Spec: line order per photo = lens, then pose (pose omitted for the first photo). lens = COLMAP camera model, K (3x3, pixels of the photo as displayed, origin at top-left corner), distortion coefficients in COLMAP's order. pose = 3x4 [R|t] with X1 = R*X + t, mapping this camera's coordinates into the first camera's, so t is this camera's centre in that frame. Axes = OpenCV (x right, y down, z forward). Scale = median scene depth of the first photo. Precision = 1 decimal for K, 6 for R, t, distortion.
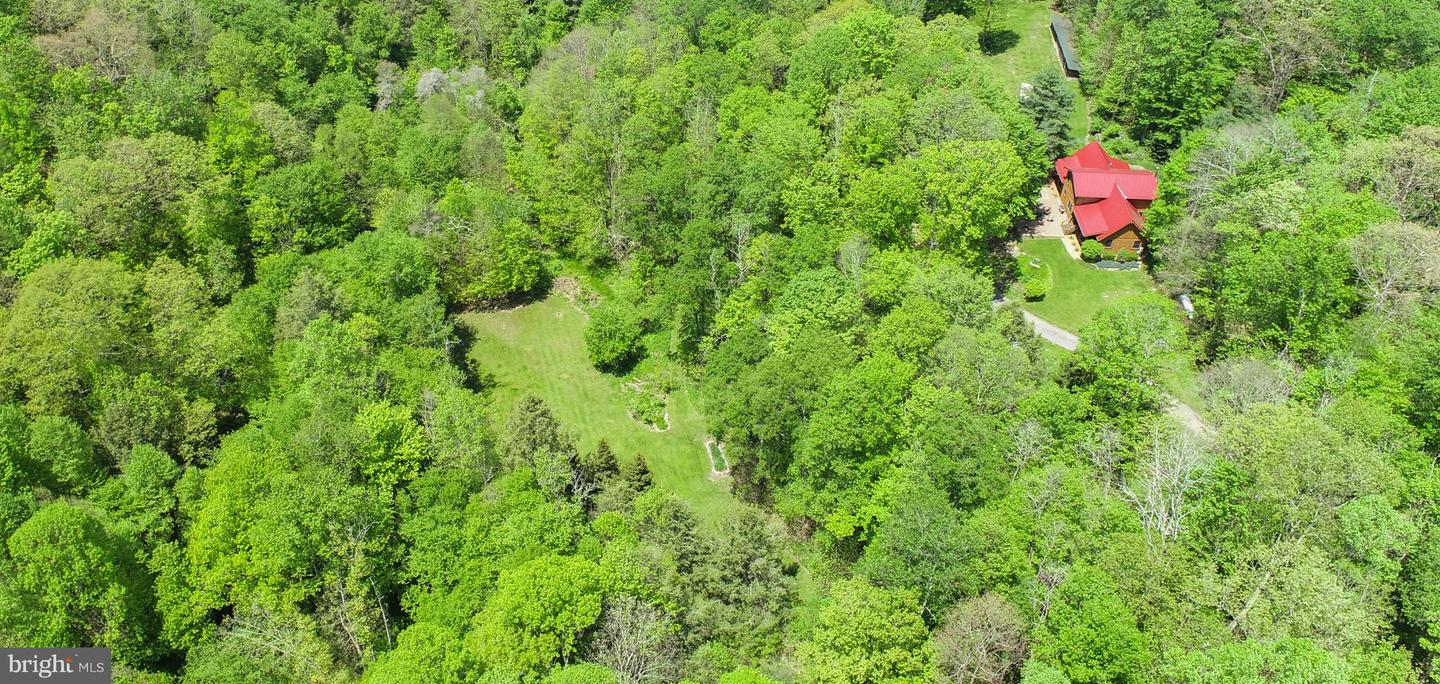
lens RADIAL K [[1270.7, 0, 720.0], [0, 1270.7, 342.0], [0, 0, 1]] dist [-0.004929, -0.007004]
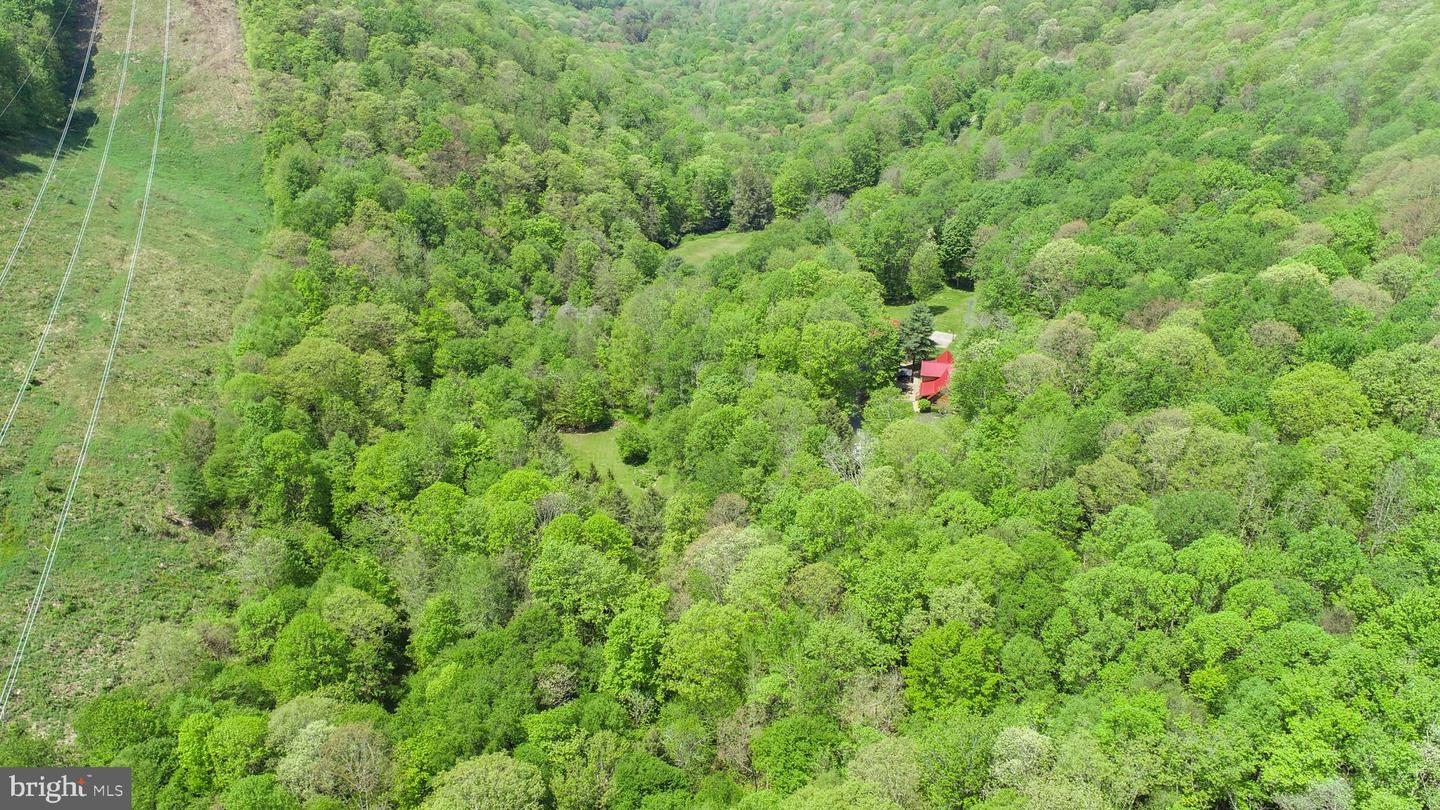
lens RADIAL K [[977.1, 0, 720.0], [0, 977.1, 405.0], [0, 0, 1]] dist [-0.008660, 0.003376]
pose [[0.989726, 0.065276, -0.127207, 0.170140], [-0.088220, 0.978950, -0.184047, 0.158673], [0.112515, 0.193378, 0.974651, -0.212349]]
